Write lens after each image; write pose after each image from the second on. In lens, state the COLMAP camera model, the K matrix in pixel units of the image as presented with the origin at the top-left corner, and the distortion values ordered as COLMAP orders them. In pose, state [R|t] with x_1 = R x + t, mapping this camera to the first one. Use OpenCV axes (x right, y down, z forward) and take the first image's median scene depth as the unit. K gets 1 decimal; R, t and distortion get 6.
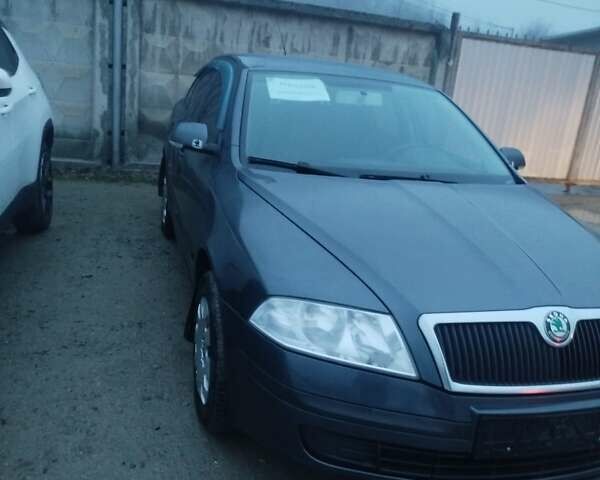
lens RADIAL K [[557.3, 0, 300.0], [0, 557.3, 240.0], [0, 0, 1]] dist [-0.008628, 0.016481]
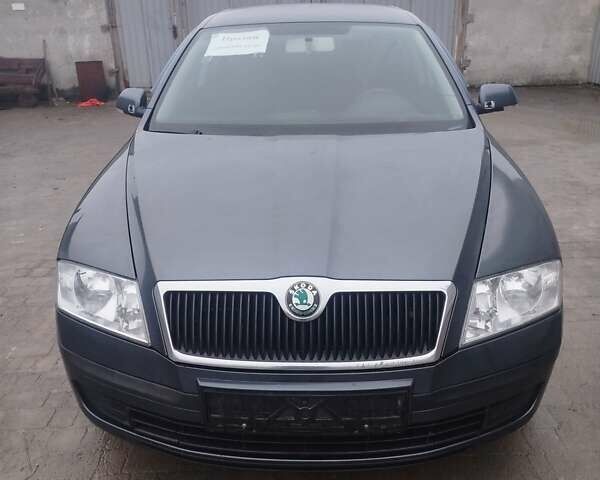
lens RADIAL K [[557.3, 0, 300.0], [0, 557.3, 240.0], [0, 0, 1]] dist [-0.008628, 0.016481]
pose [[0.944574, 0.006501, -0.328236, 0.672488], [0.022678, 0.996124, 0.084990, -0.013853], [0.327516, -0.087723, 0.940765, 0.145588]]
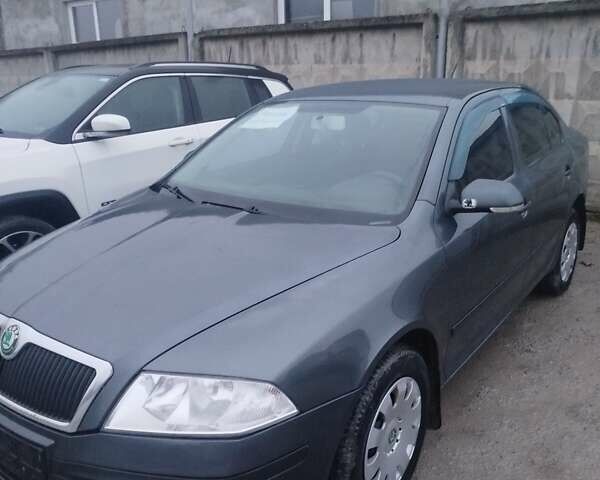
lens RADIAL K [[557.3, 0, 300.0], [0, 557.3, 240.0], [0, 0, 1]] dist [-0.008628, 0.016481]
pose [[0.591155, 0.116649, -0.798078, 1.445059], [-0.153185, 0.987714, 0.030899, -0.134312], [0.791878, 0.103988, 0.601761, 0.696843]]
